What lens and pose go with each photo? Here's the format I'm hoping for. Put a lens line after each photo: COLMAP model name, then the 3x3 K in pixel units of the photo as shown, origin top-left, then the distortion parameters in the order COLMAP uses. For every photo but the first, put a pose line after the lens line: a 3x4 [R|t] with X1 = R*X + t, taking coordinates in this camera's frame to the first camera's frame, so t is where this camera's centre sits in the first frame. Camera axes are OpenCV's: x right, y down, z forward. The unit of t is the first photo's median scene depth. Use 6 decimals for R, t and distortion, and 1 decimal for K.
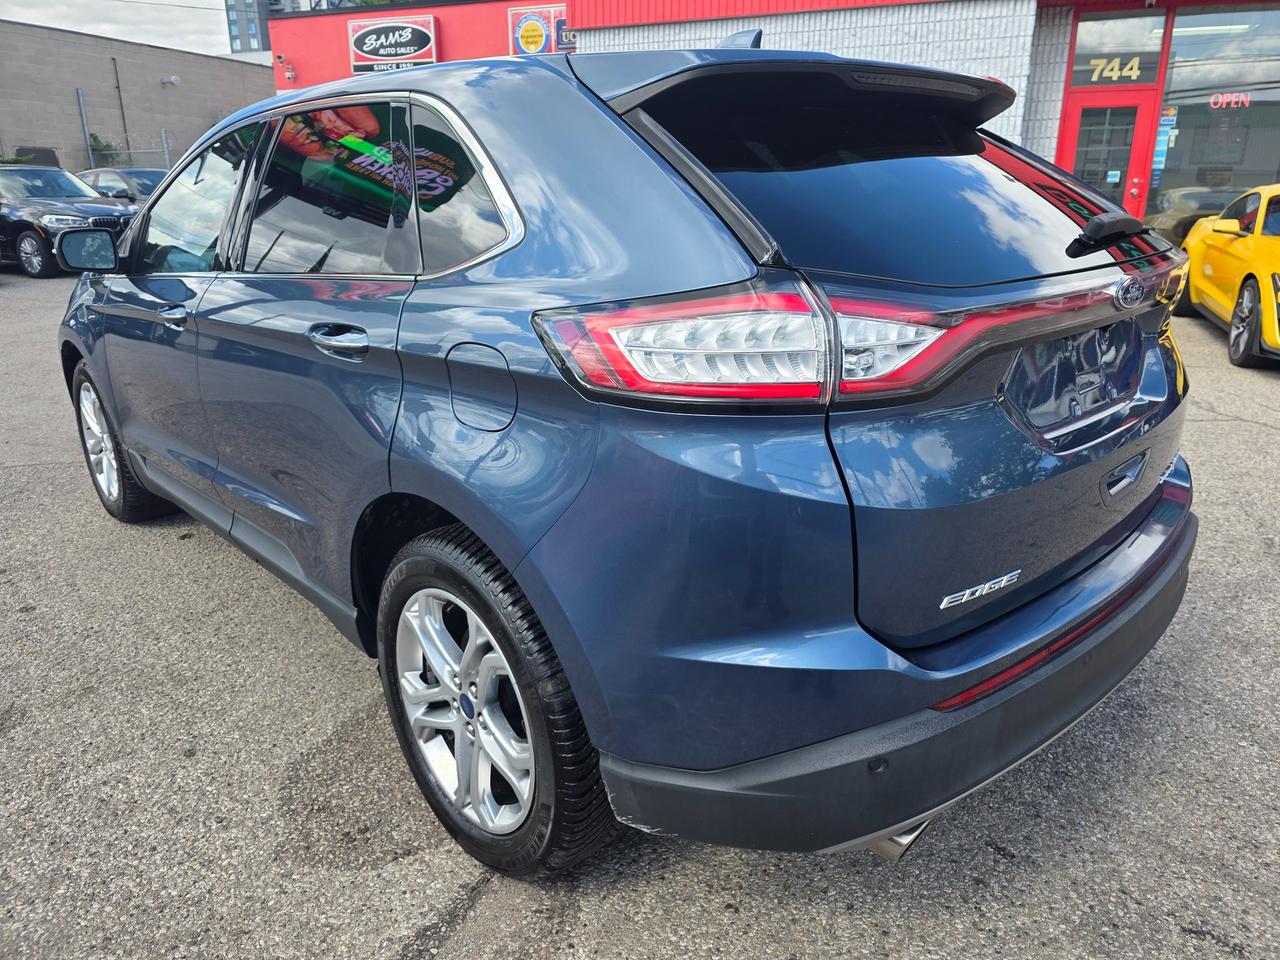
lens RADIAL K [[870.6, 0, 656.6], [0, 870.6, 482.6], [0, 0, 1]] dist [0.047879, -0.045956]
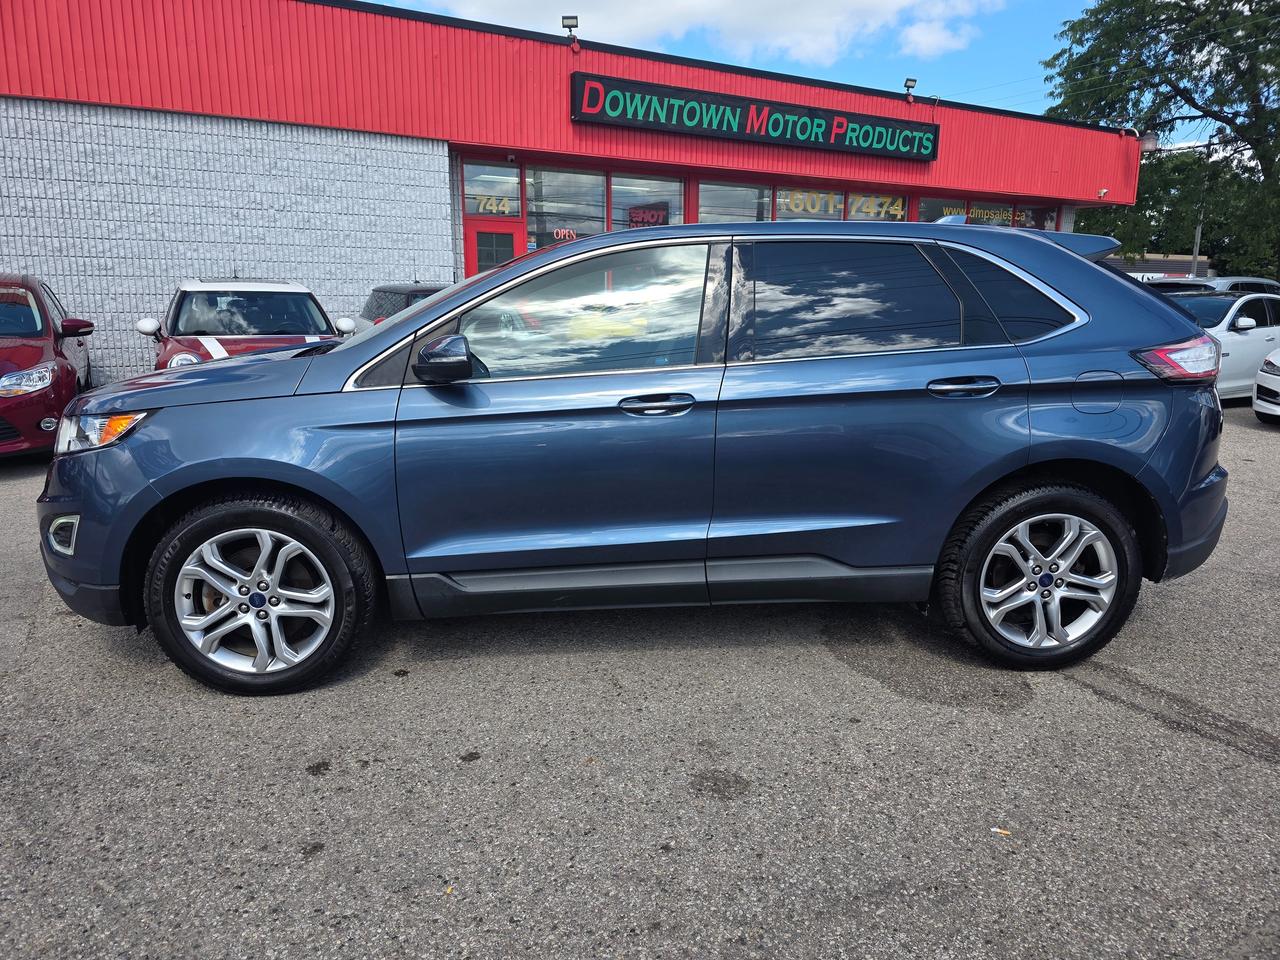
lens RADIAL K [[870.6, 0, 656.6], [0, 870.6, 482.6], [0, 0, 1]] dist [0.047879, -0.045956]
pose [[0.605946, -0.158176, 0.779621, -0.407367], [0.242646, 0.970080, 0.008226, -0.026426], [-0.757596, 0.184188, 0.626197, 0.090946]]
